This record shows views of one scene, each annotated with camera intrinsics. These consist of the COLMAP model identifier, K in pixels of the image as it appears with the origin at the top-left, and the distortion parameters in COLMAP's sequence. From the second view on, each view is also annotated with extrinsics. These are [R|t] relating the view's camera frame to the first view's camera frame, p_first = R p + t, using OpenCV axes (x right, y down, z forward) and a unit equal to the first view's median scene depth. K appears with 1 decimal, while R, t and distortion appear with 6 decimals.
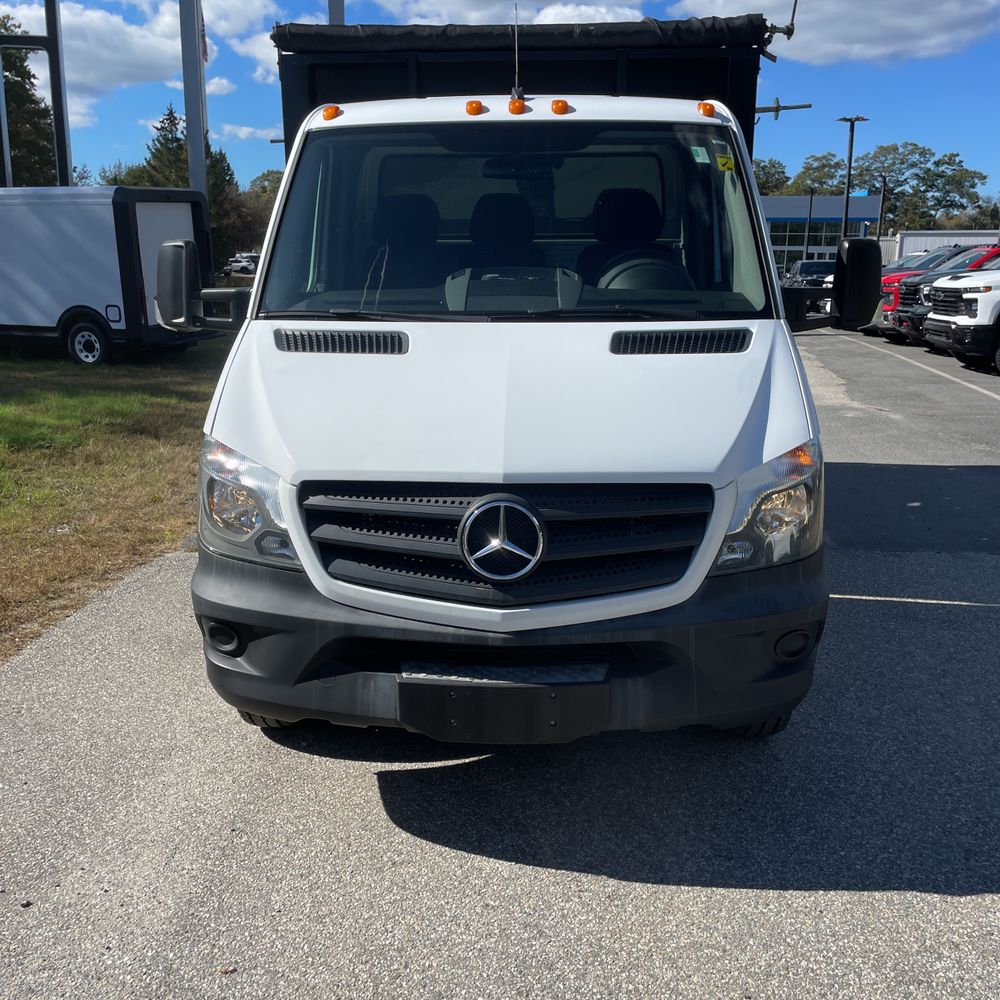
lens RADIAL K [[1018.3, 0, 505.5], [0, 1018.3, 500.4], [0, 0, 1]] dist [0.110870, -0.182328]
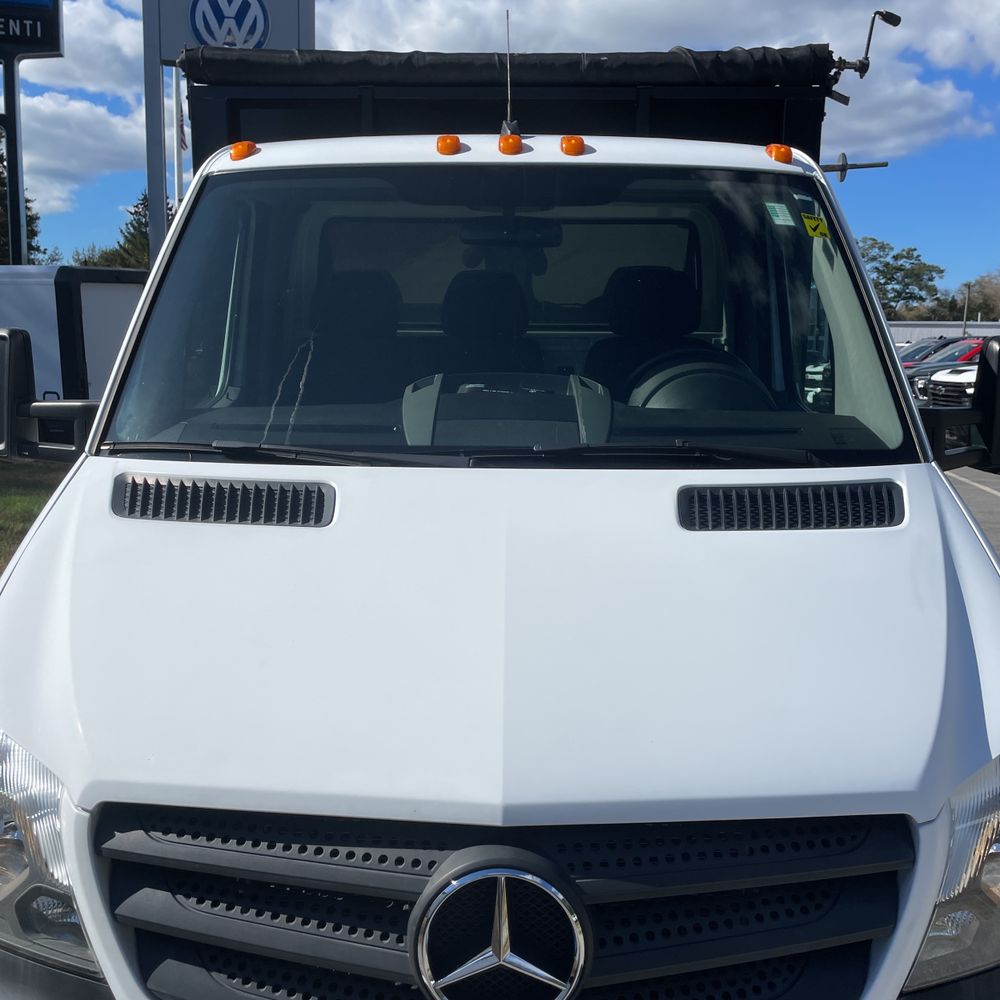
lens RADIAL K [[1014.3, 0, 509.1], [0, 1014.3, 492.6], [0, 0, 1]] dist [0.102126, -0.144809]
pose [[0.999465, 0.005537, 0.032242, -0.010757], [-0.002760, 0.996330, -0.085553, -0.090854], [-0.032597, 0.085418, 0.995812, 0.336566]]
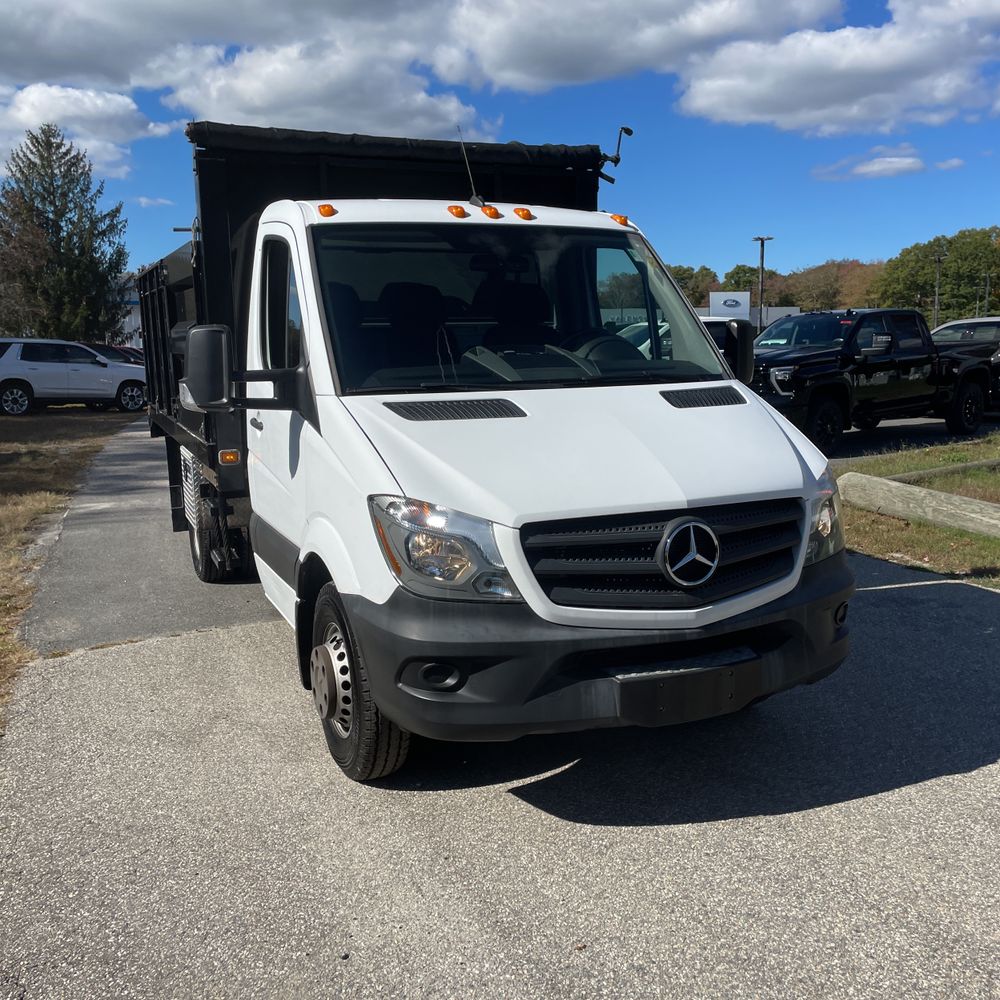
lens RADIAL K [[1014.3, 0, 509.1], [0, 1014.3, 492.6], [0, 0, 1]] dist [0.102126, -0.144809]
pose [[0.896532, -0.080090, 0.435679, -0.506311], [0.117230, 0.991351, -0.058997, 0.008502], [-0.427185, 0.103968, 0.898167, -0.027184]]
